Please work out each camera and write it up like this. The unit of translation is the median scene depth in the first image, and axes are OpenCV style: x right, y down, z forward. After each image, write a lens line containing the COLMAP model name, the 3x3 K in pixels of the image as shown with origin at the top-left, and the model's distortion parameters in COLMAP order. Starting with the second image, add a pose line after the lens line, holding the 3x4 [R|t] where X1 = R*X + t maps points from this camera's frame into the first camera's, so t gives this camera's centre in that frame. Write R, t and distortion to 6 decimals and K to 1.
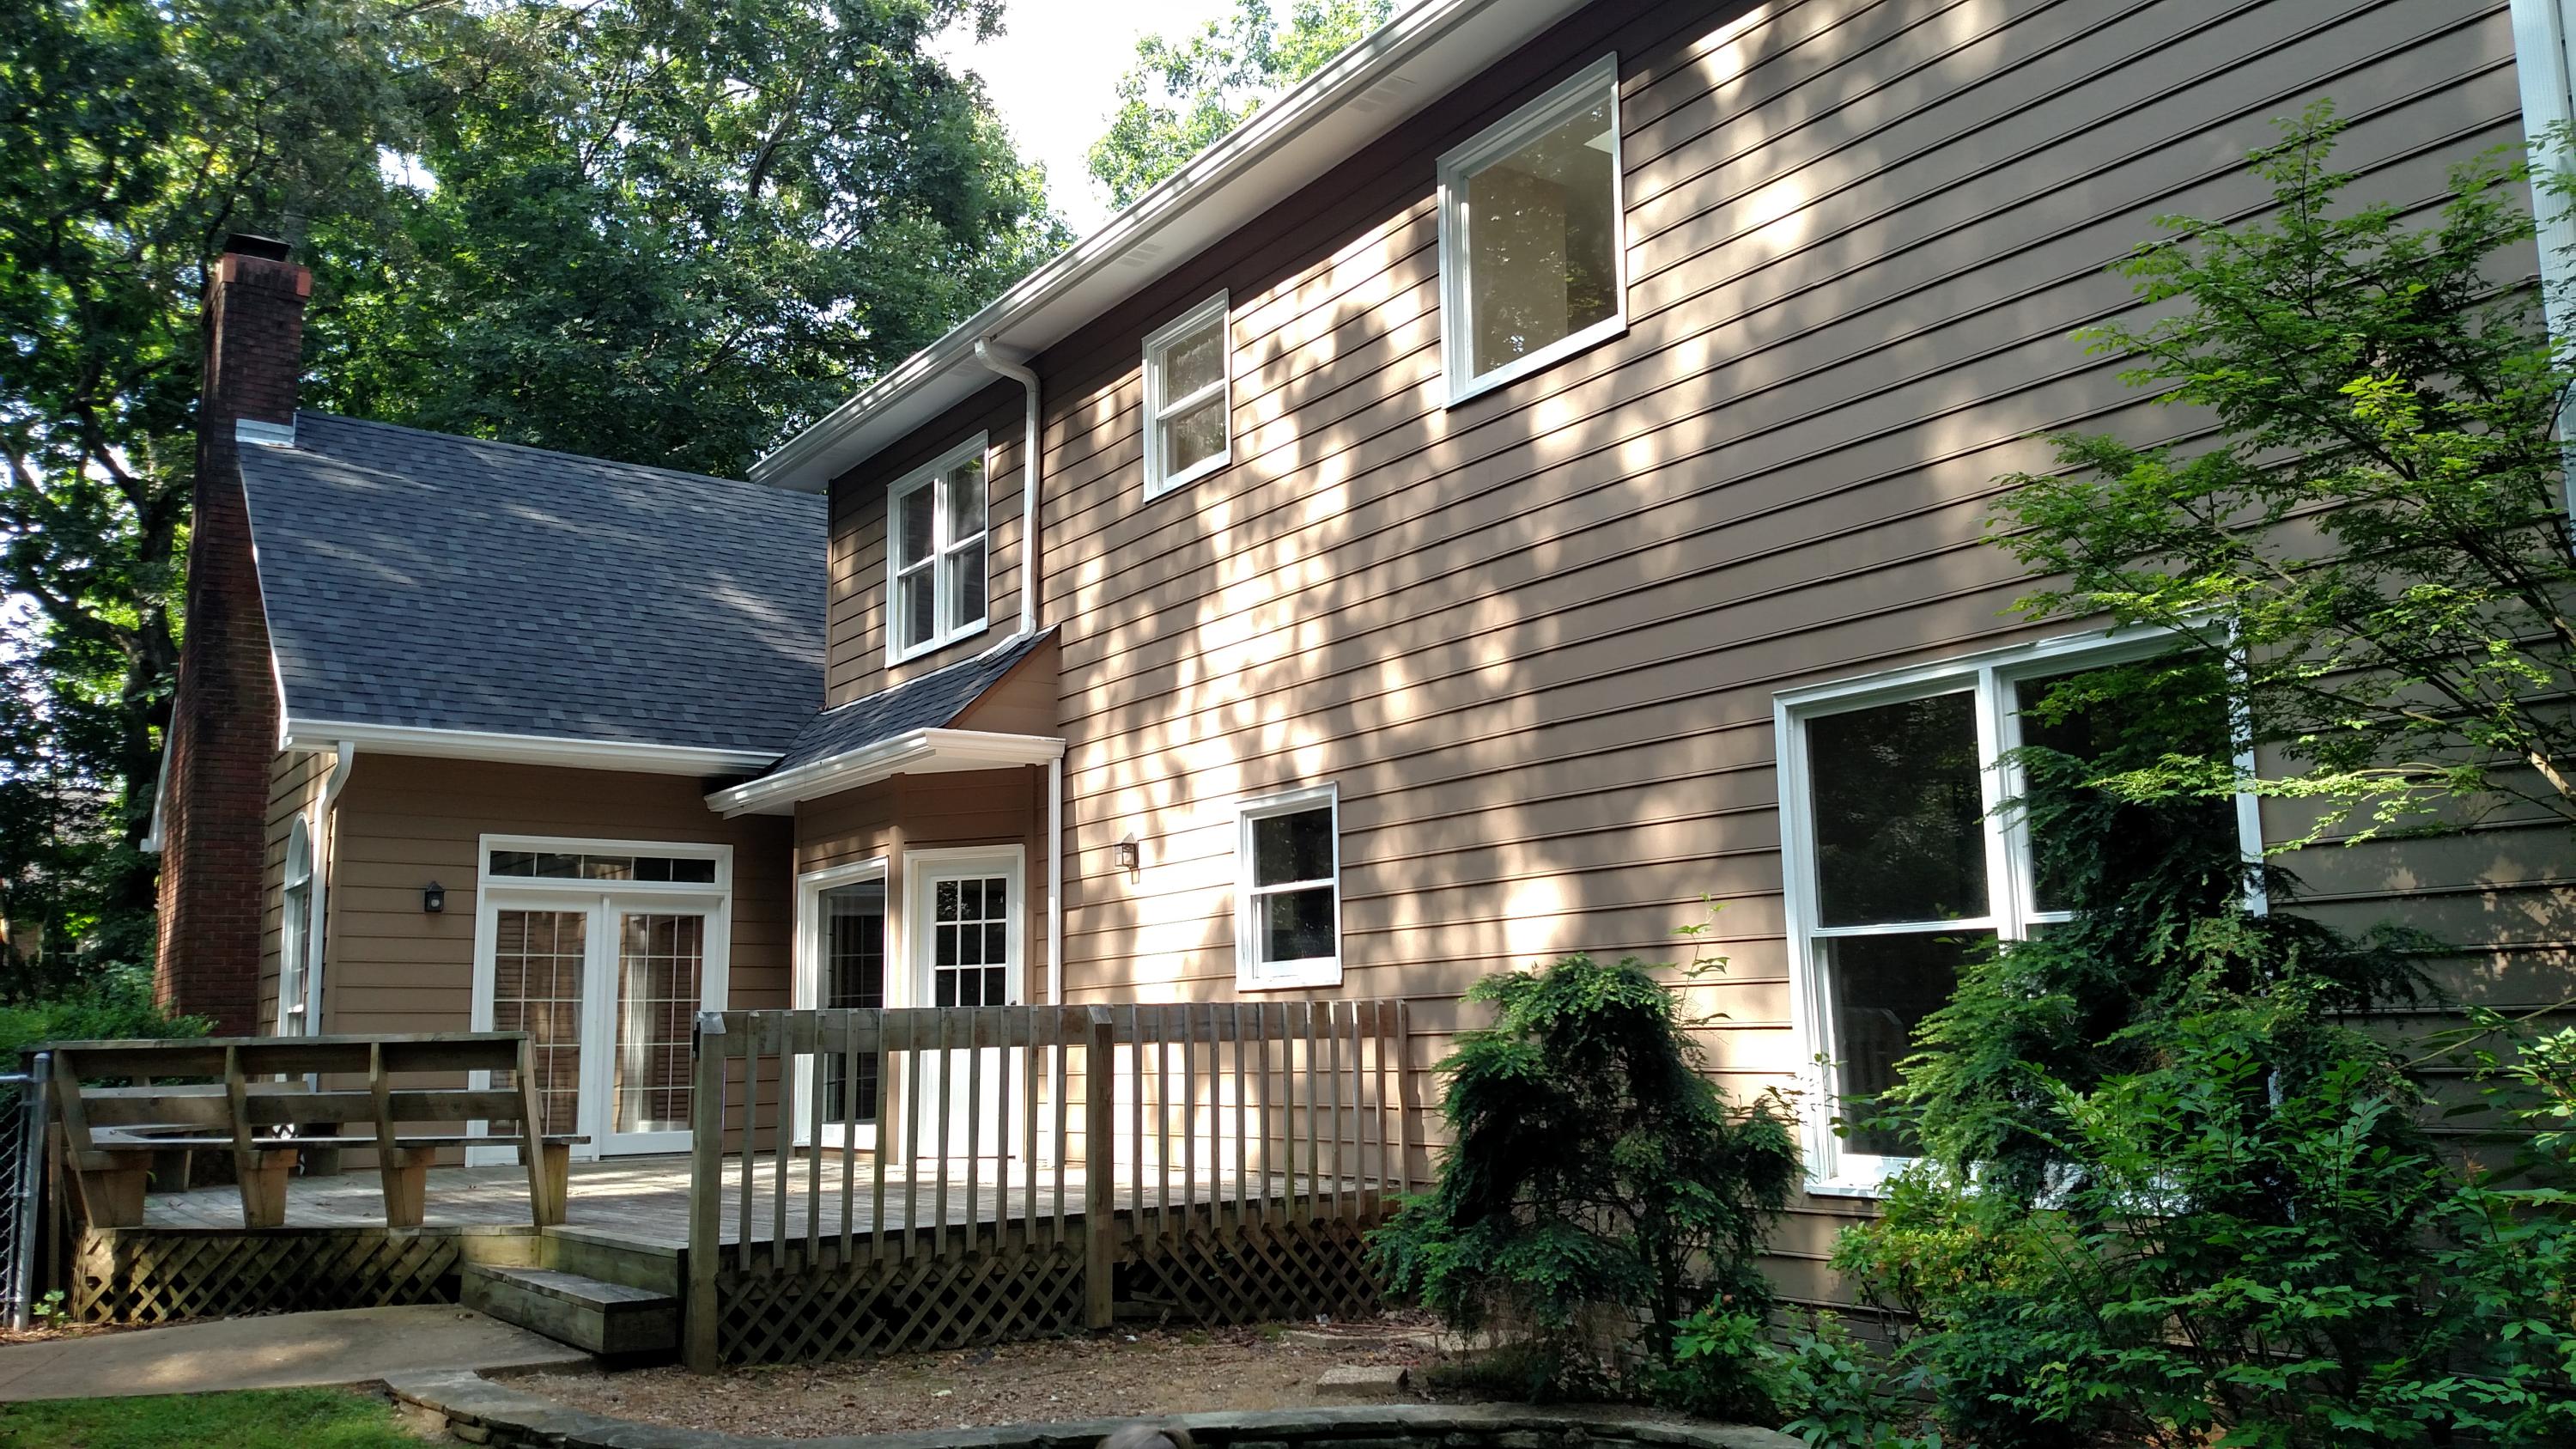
lens RADIAL K [[1986.6, 0, 1288.0], [0, 1986.6, 724.5], [0, 0, 1]] dist [0.255950, -0.567126]
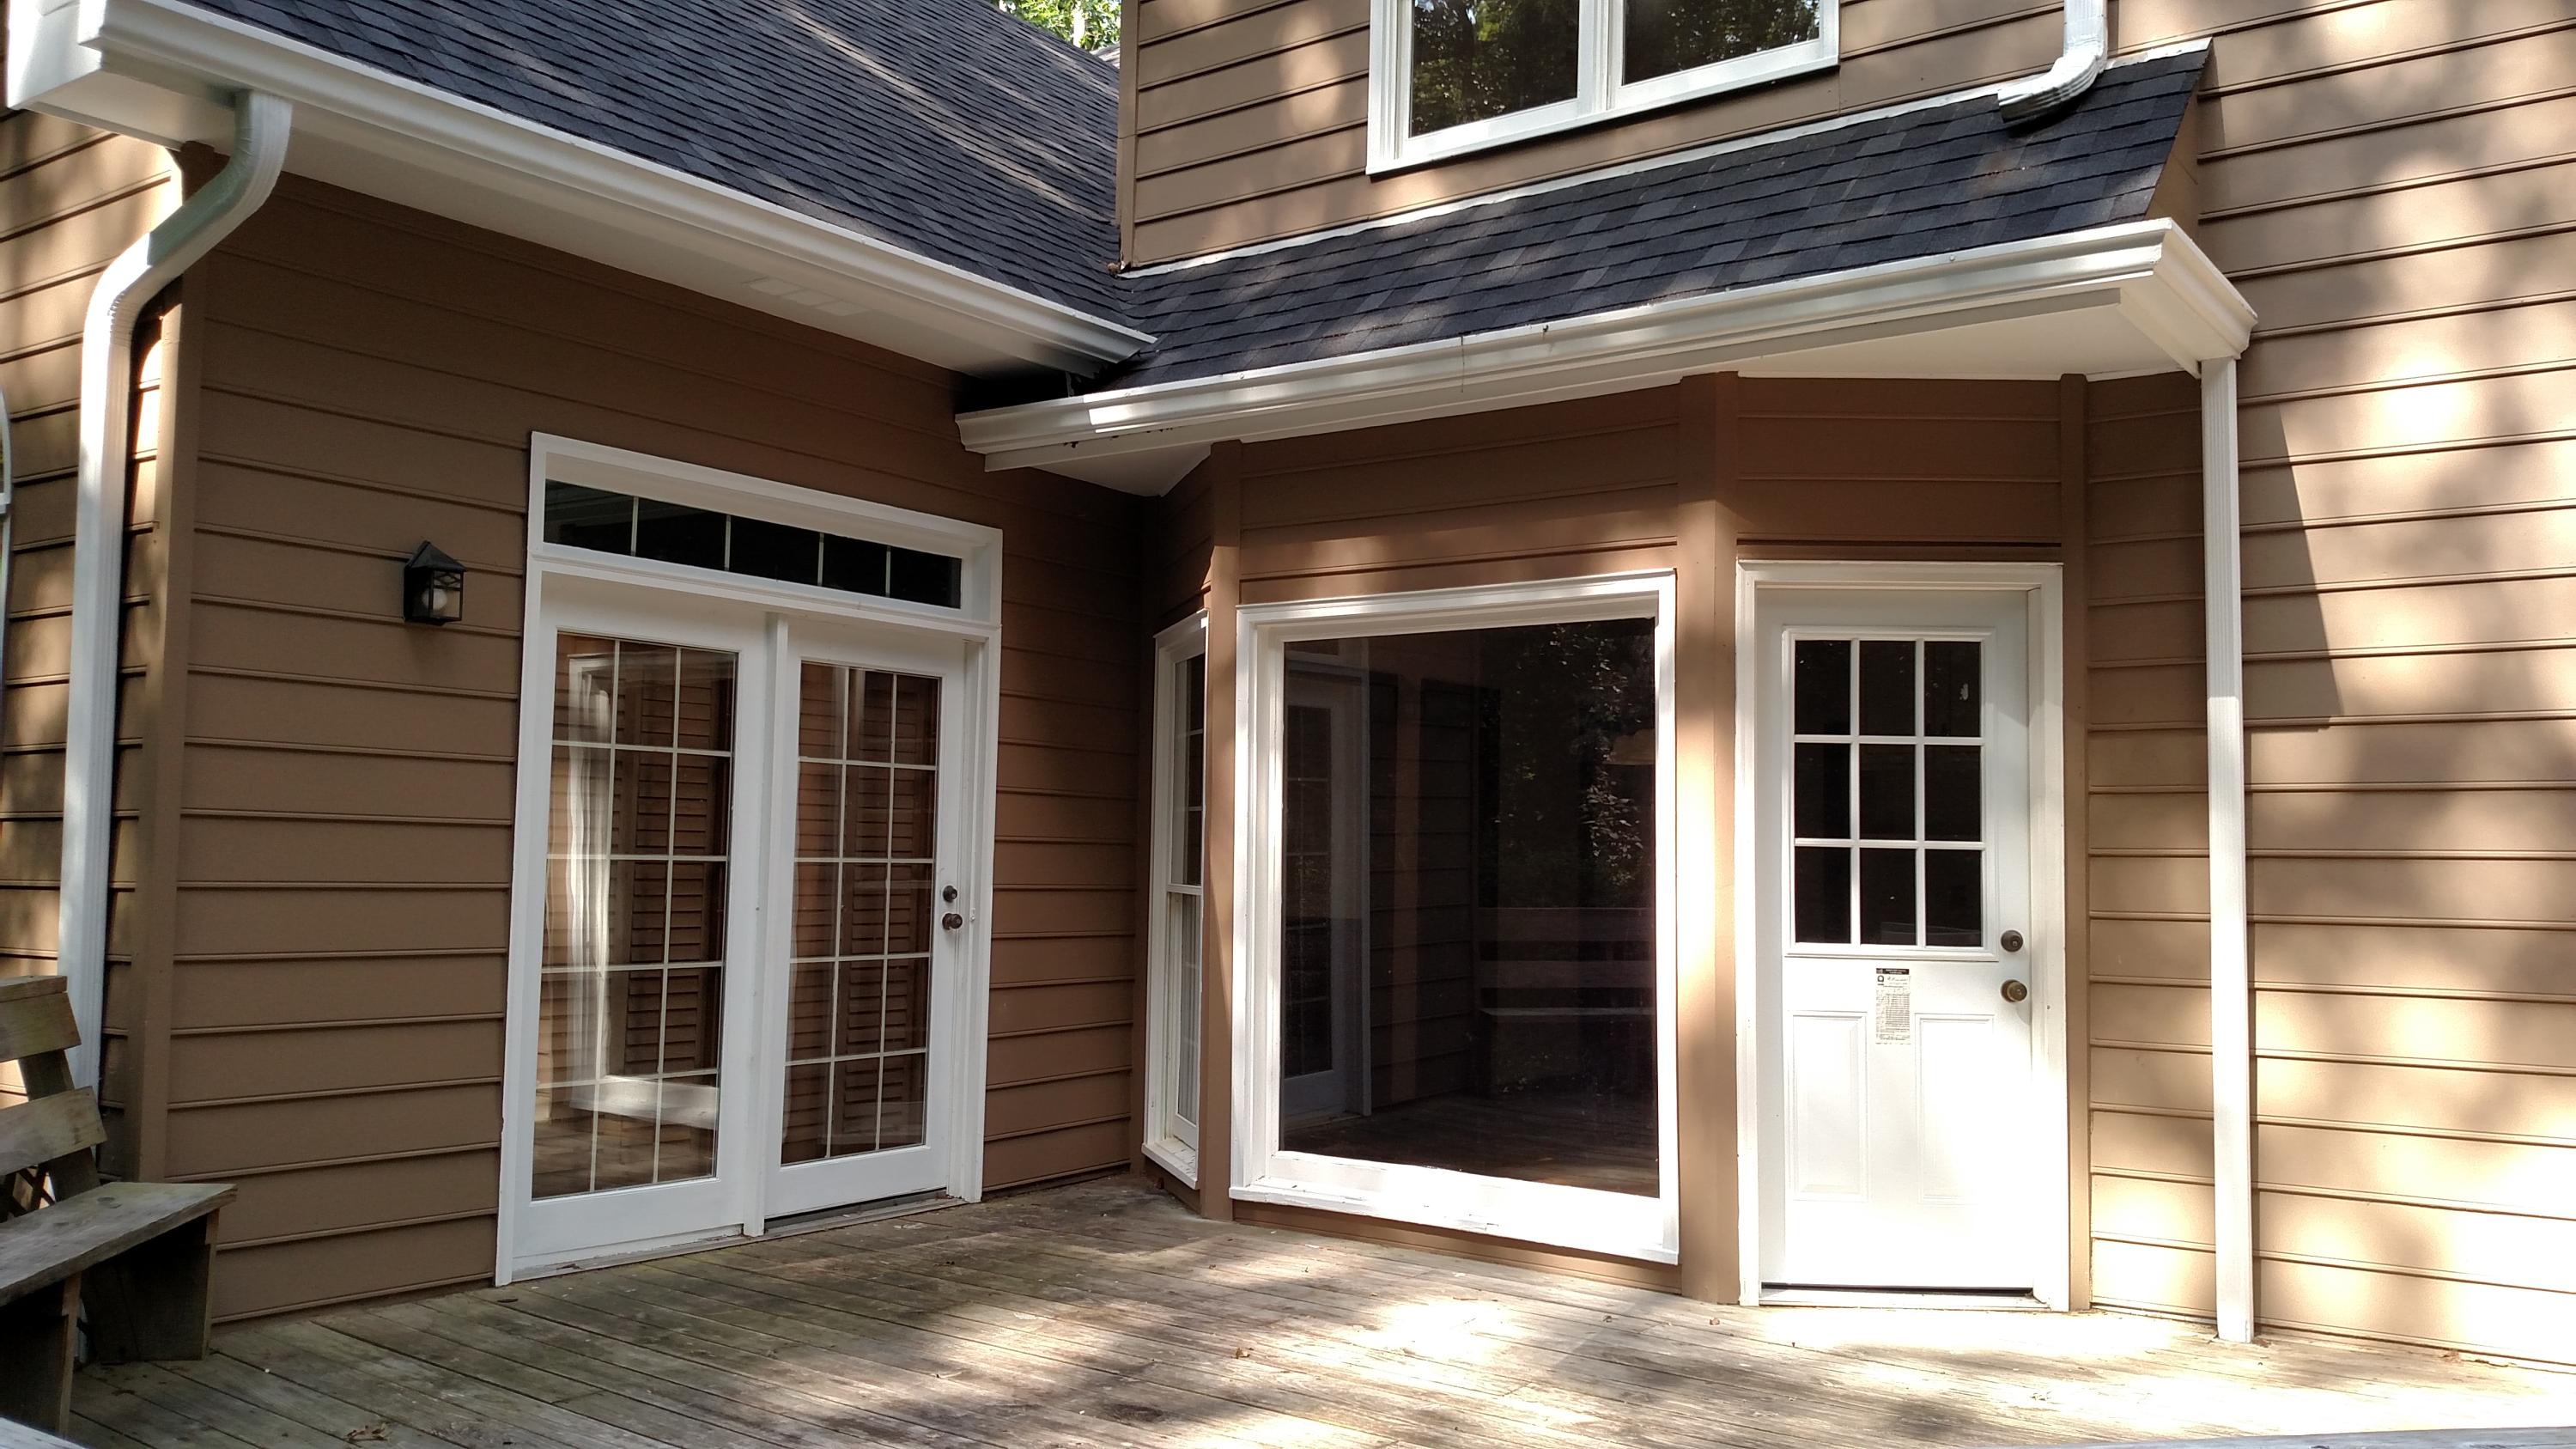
lens RADIAL K [[1986.6, 0, 1288.0], [0, 1986.6, 724.5], [0, 0, 1]] dist [0.255950, -0.567126]
pose [[0.945768, 0.052617, 0.320553, -0.382528], [-0.083269, 0.993092, 0.082667, 0.064886], [-0.313989, -0.104876, 0.943616, 0.584185]]
